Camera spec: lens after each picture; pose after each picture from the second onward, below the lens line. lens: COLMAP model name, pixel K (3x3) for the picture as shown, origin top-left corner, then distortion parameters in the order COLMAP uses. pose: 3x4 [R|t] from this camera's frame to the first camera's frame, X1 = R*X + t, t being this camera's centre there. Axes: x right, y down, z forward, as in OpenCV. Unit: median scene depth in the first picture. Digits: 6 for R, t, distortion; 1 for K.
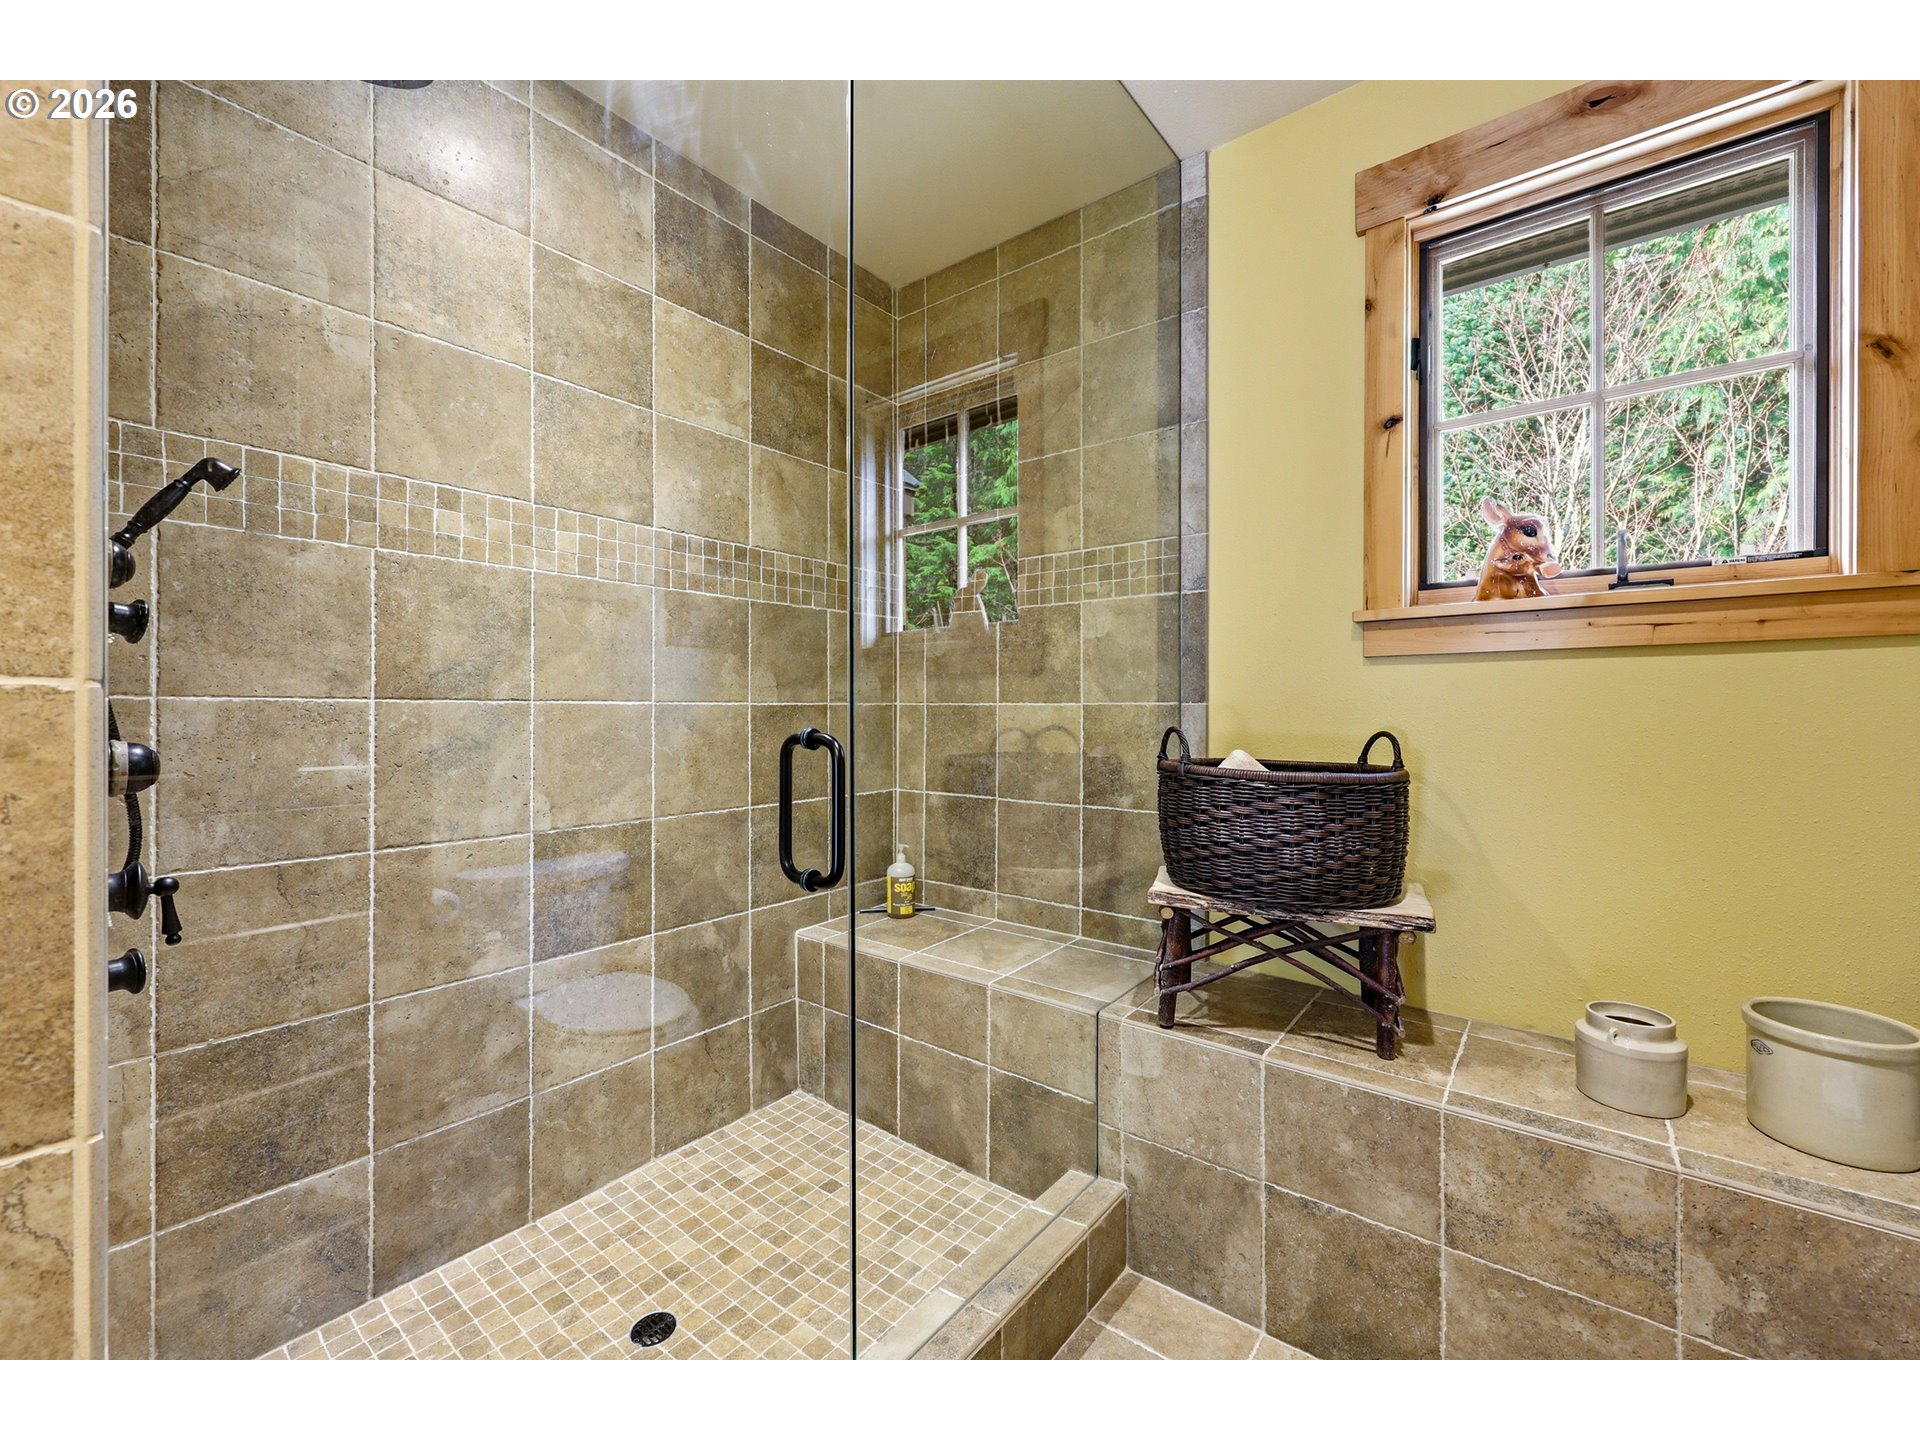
lens RADIAL K [[780.9, 0, 957.1], [0, 780.9, 708.8], [0, 0, 1]] dist [-0.001210, -0.000073]
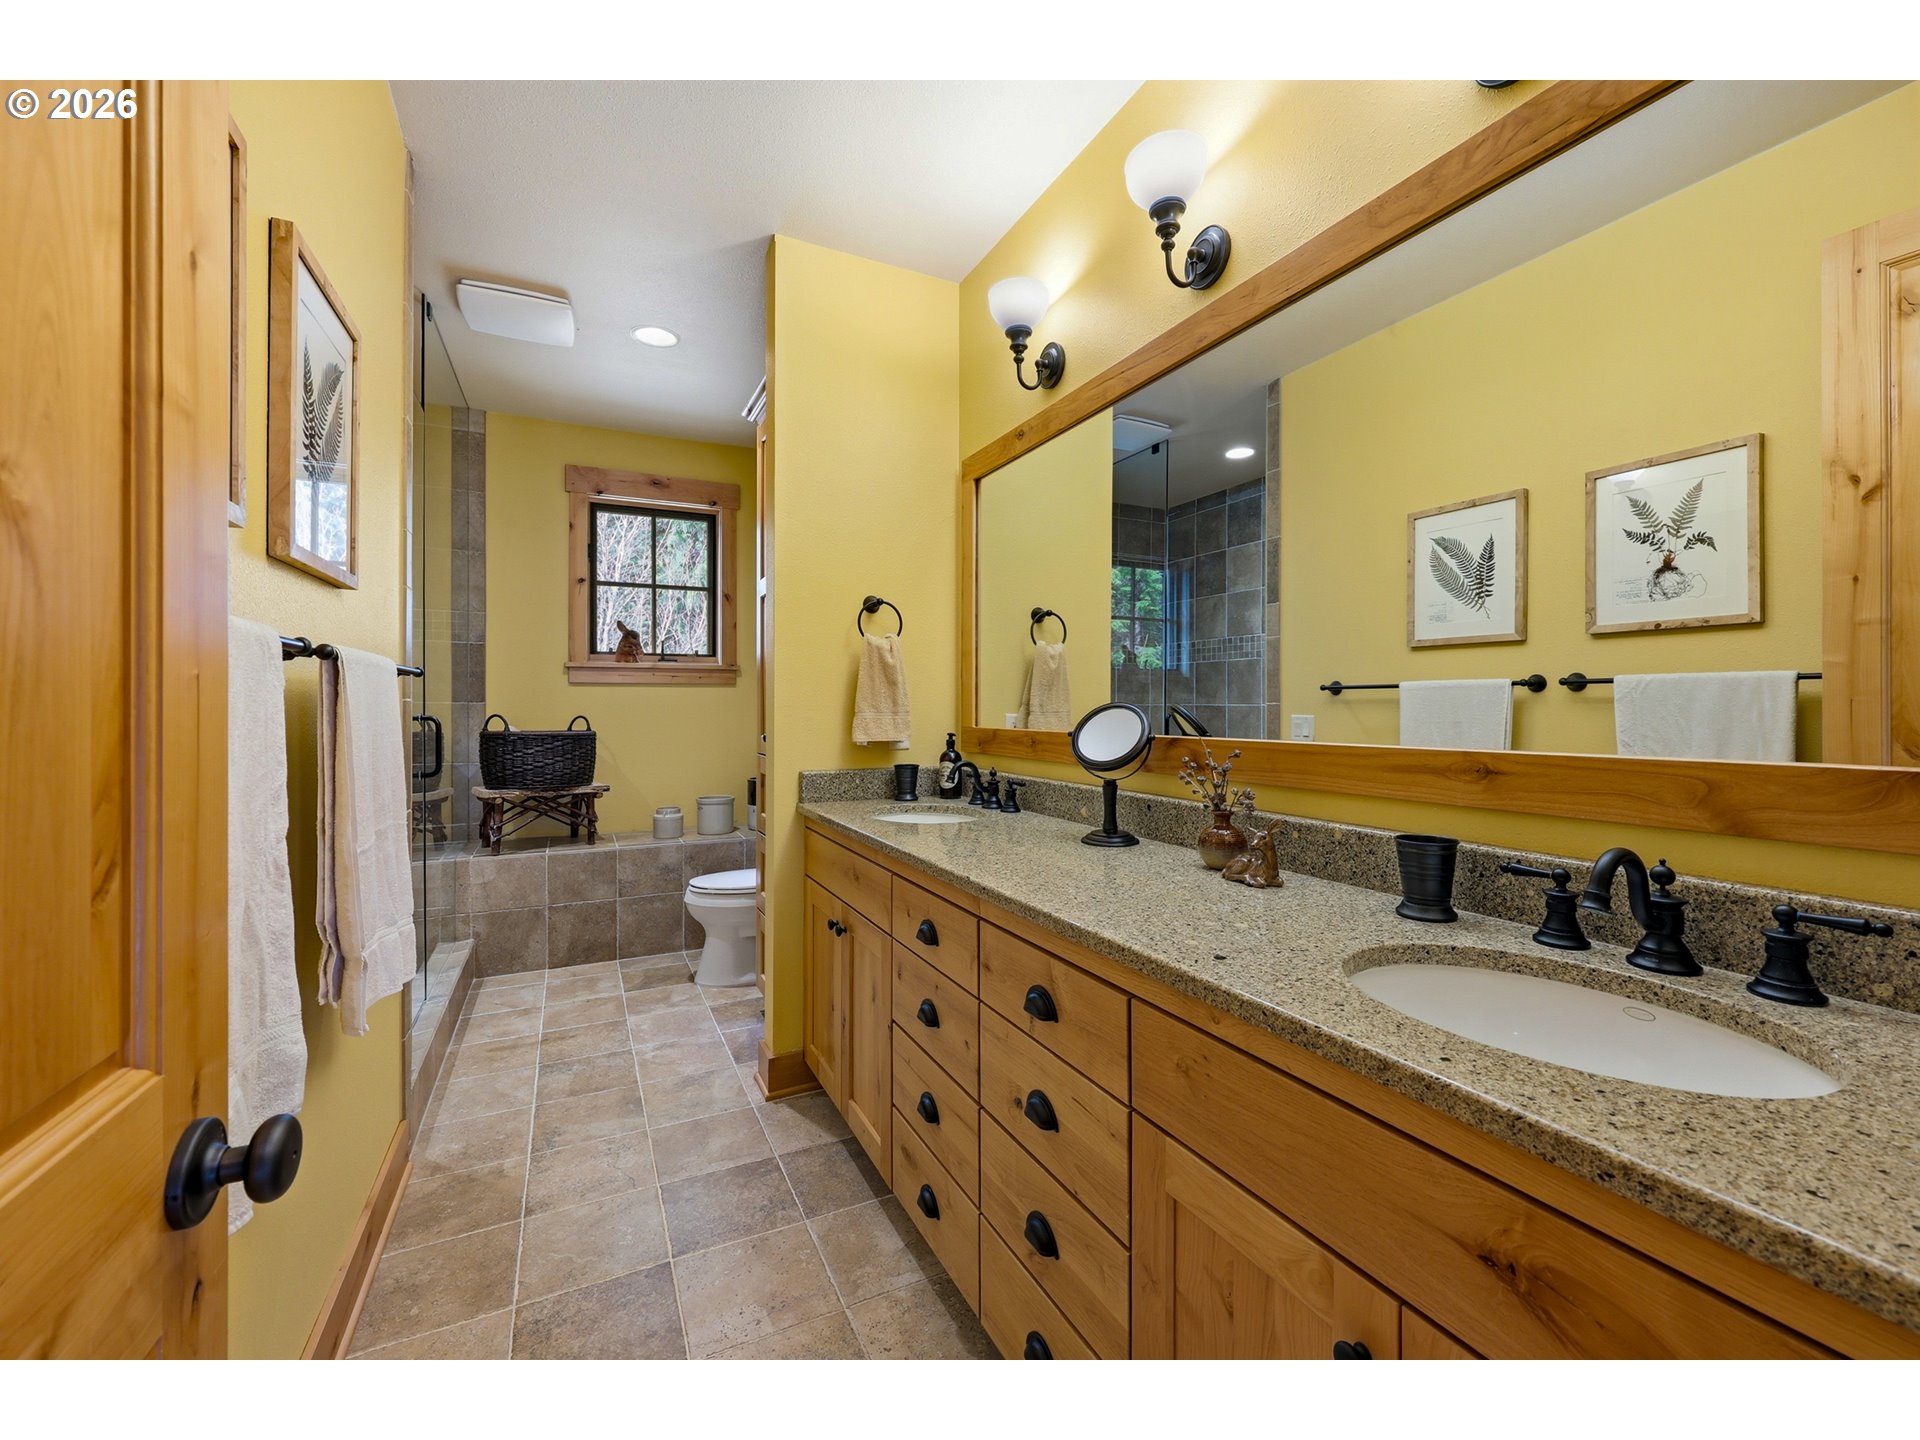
lens RADIAL K [[780.9, 0, 959.6], [0, 780.9, 705.4], [0, 0, 1]] dist [-0.001210, -0.000073]
pose [[0.422137, -0.001013, 0.906532, -1.132502], [0.001752, 0.999998, 0.000301, 0.000438], [-0.906530, 0.001461, 0.422138, -1.048276]]
